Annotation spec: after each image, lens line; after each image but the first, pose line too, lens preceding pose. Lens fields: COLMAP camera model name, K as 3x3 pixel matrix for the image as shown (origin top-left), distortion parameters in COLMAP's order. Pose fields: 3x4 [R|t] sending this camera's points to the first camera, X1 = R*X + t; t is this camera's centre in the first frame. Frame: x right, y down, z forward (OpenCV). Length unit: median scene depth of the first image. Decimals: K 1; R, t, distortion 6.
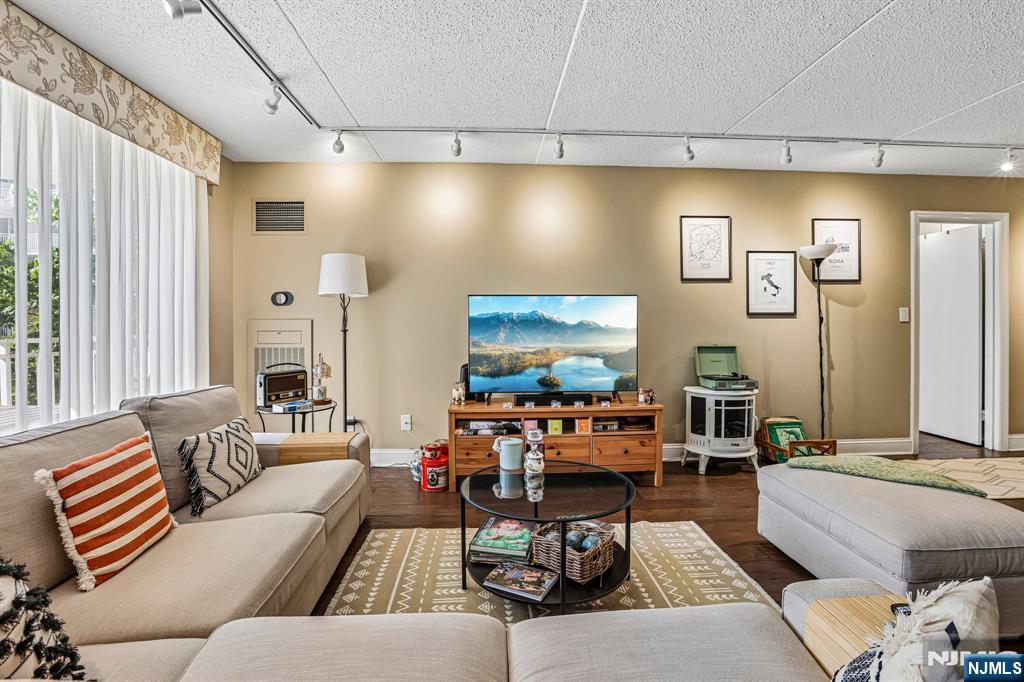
lens RADIAL K [[475.6, 0, 510.0], [0, 475.6, 322.3], [0, 0, 1]] dist [-0.067118, 0.030174]
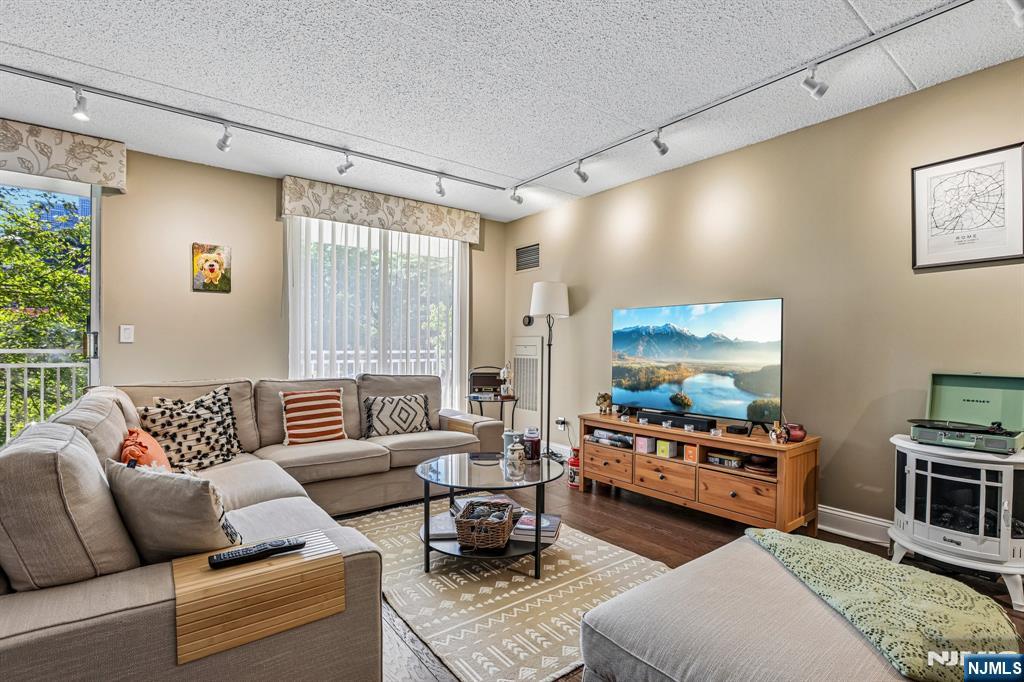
lens RADIAL K [[486.4, 0, 506.8], [0, 486.4, 339.3], [0, 0, 1]] dist [-0.053211, 0.021585]
pose [[0.561103, -0.006485, -0.827721, 0.655840], [-0.015418, 0.999714, -0.018284, 0.030782], [0.827603, 0.023021, 0.560842, 0.214766]]
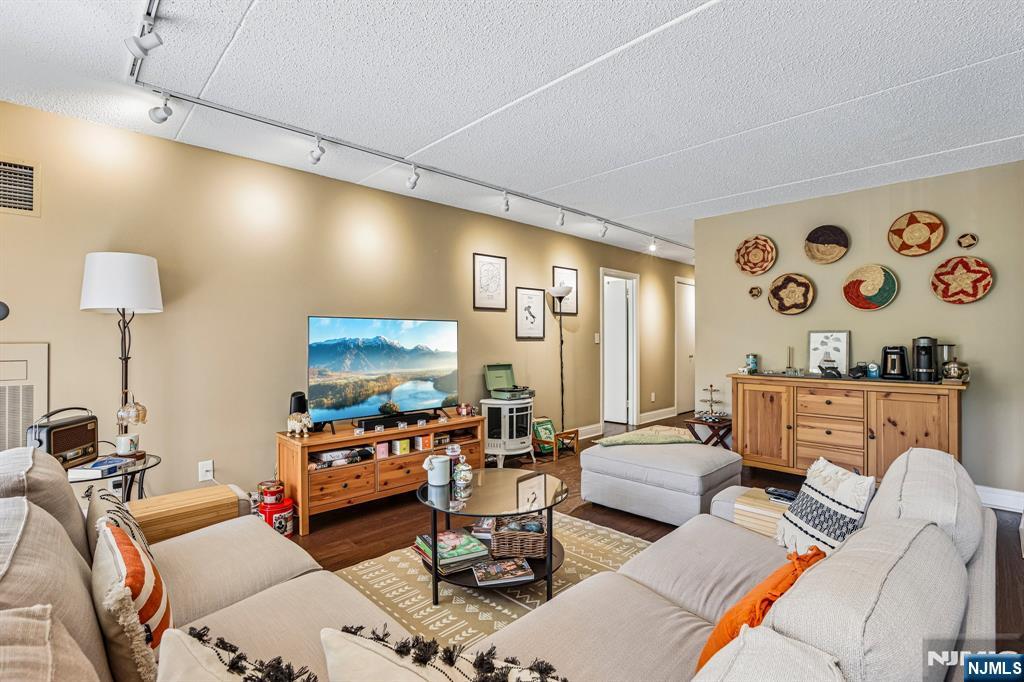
lens RADIAL K [[486.4, 0, 506.8], [0, 486.4, 339.3], [0, 0, 1]] dist [-0.053211, 0.021585]
pose [[0.749842, 0.002087, 0.661614, -0.410985], [0.000523, 0.999993, -0.003747, -0.009648], [-0.661617, 0.003156, 0.749835, 0.053657]]
